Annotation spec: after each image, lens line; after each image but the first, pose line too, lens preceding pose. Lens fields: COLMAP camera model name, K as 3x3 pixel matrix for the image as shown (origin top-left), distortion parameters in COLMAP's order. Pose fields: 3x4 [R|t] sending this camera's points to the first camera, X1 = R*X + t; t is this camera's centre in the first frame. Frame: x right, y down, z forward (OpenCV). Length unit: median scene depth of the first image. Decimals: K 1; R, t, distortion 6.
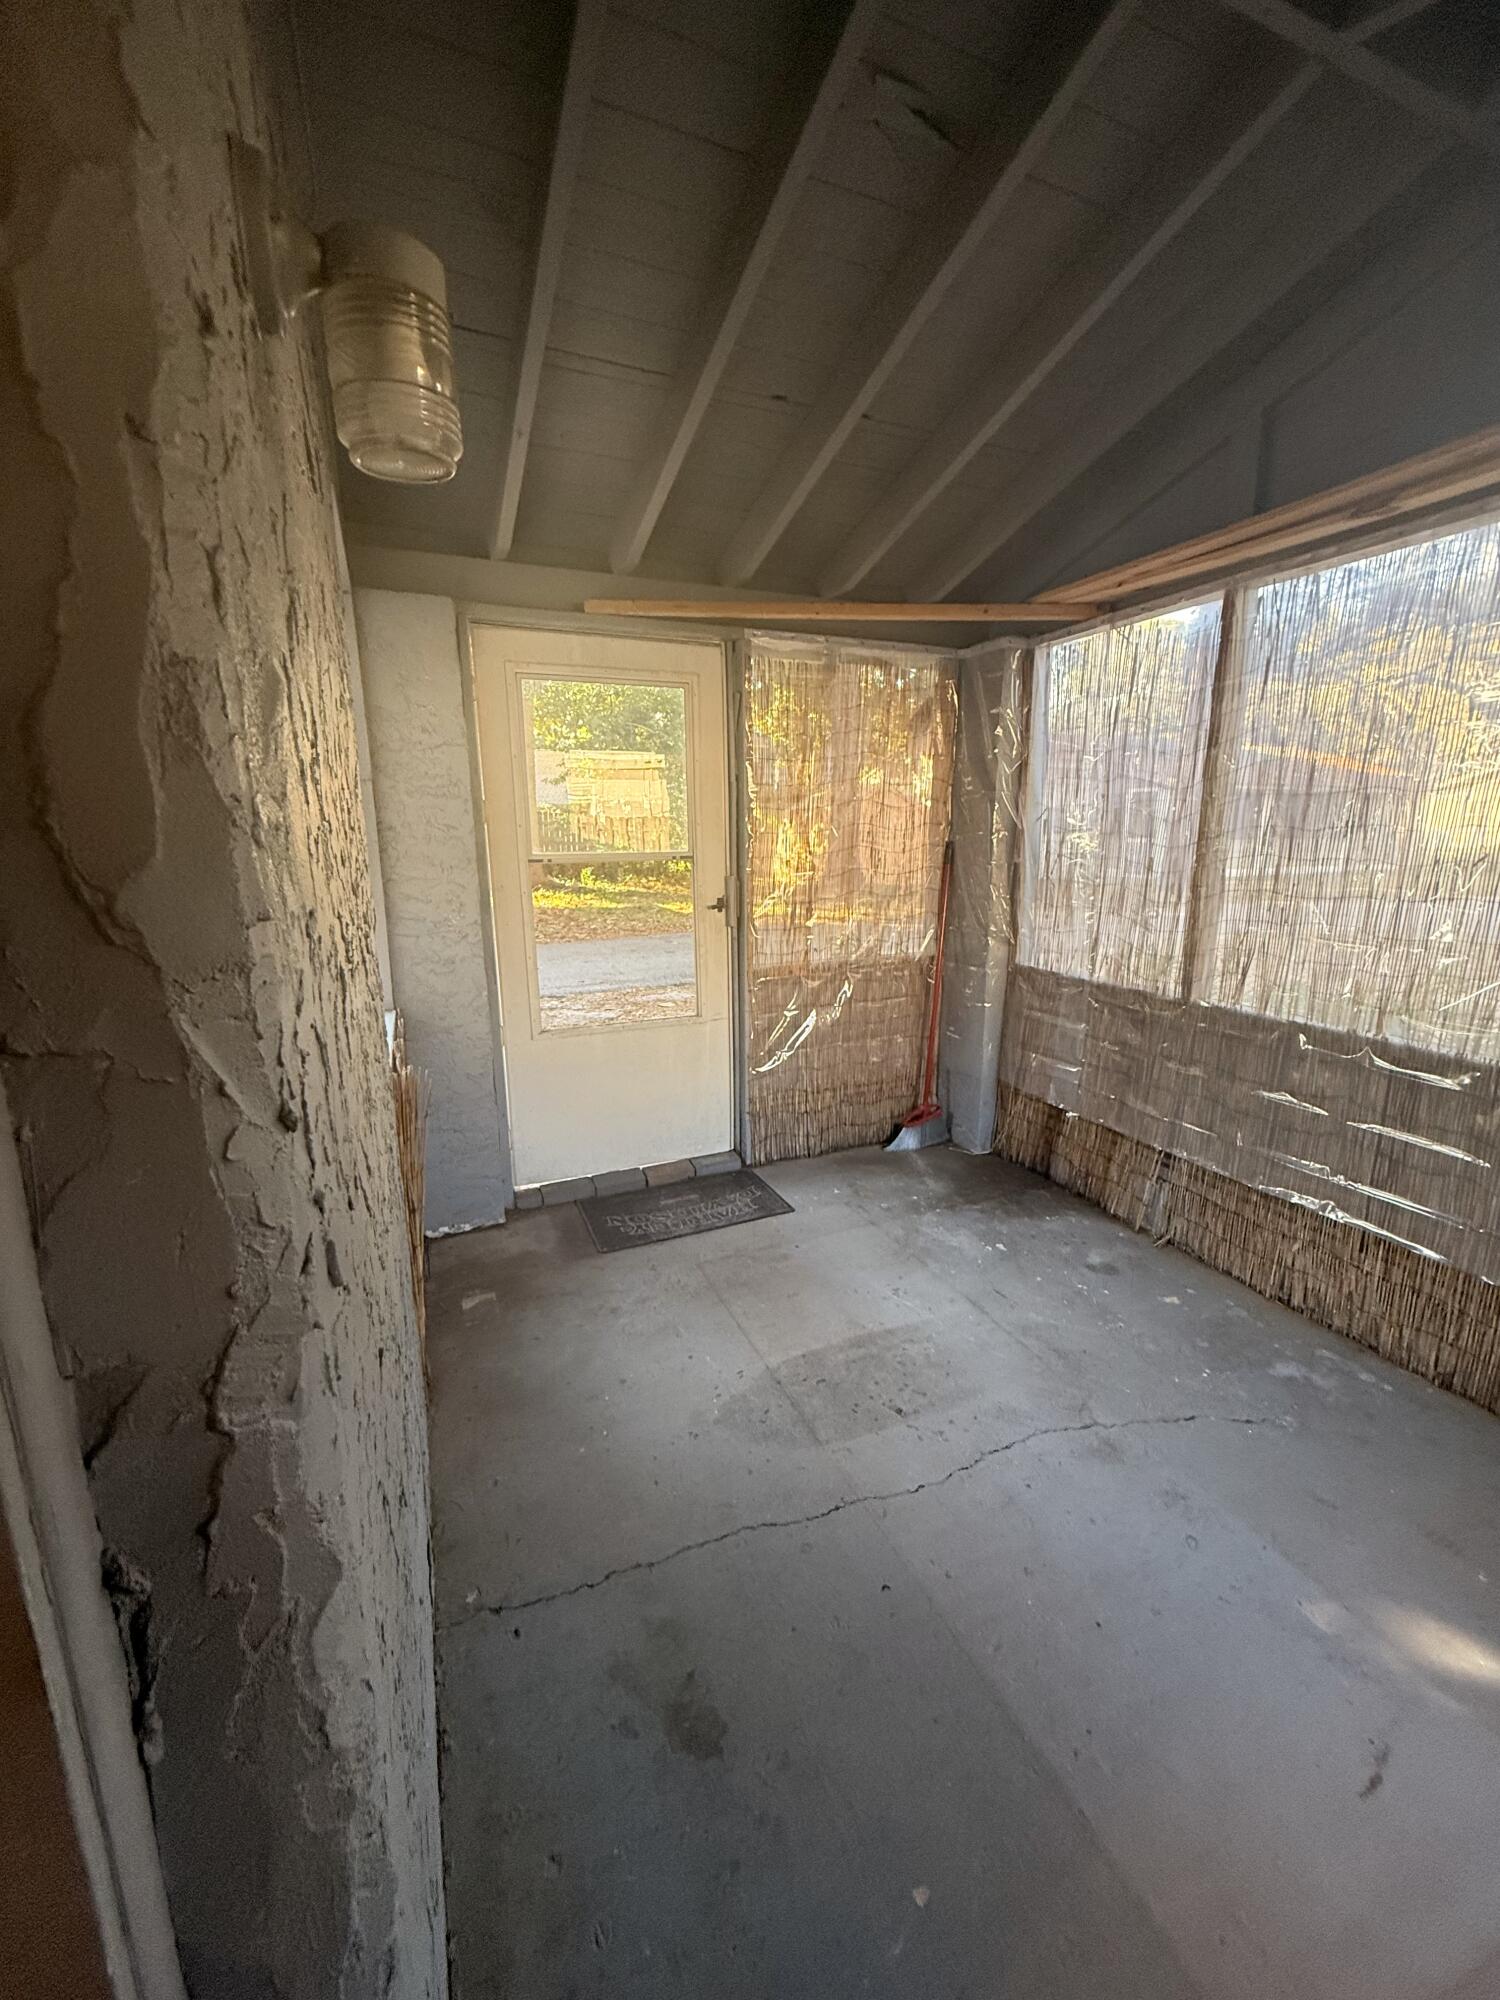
lens RADIAL K [[794.3, 0, 750.9], [0, 794.3, 992.2], [0, 0, 1]] dist [-0.000011, -0.000238]
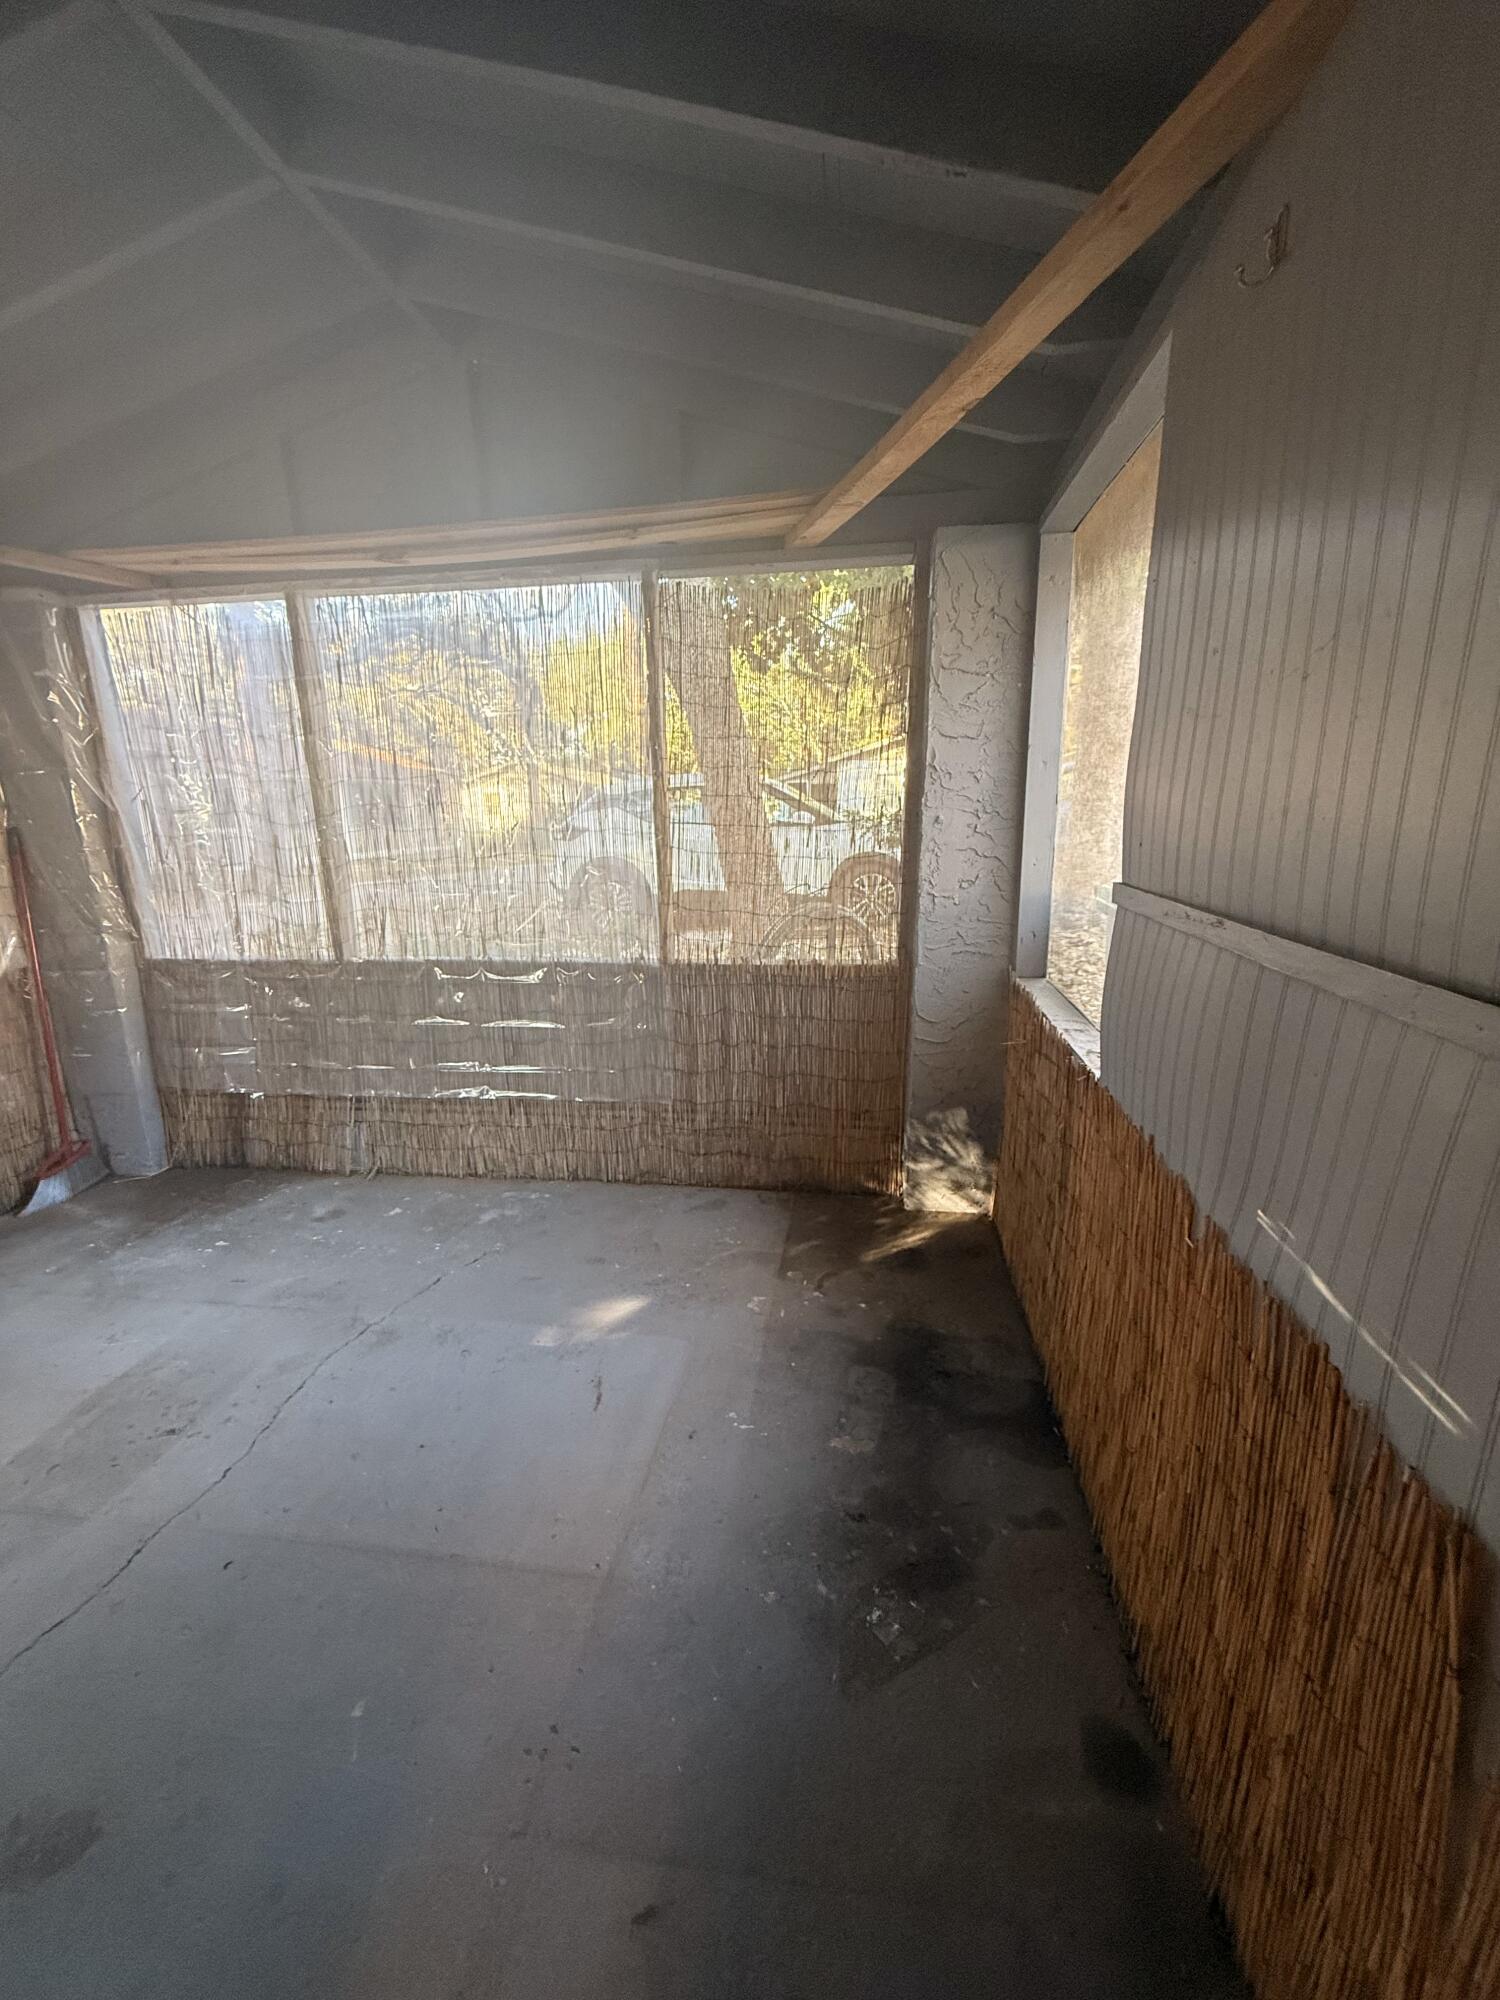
lens RADIAL K [[801.5, 0, 758.1], [0, 801.5, 1002.5], [0, 0, 1]] dist [-0.000473, -0.000210]
pose [[0.504221, -0.200550, 0.839965, -0.117549], [0.187617, 0.974868, 0.120135, 0.041742], [-0.842948, 0.097017, 0.529176, -0.094182]]
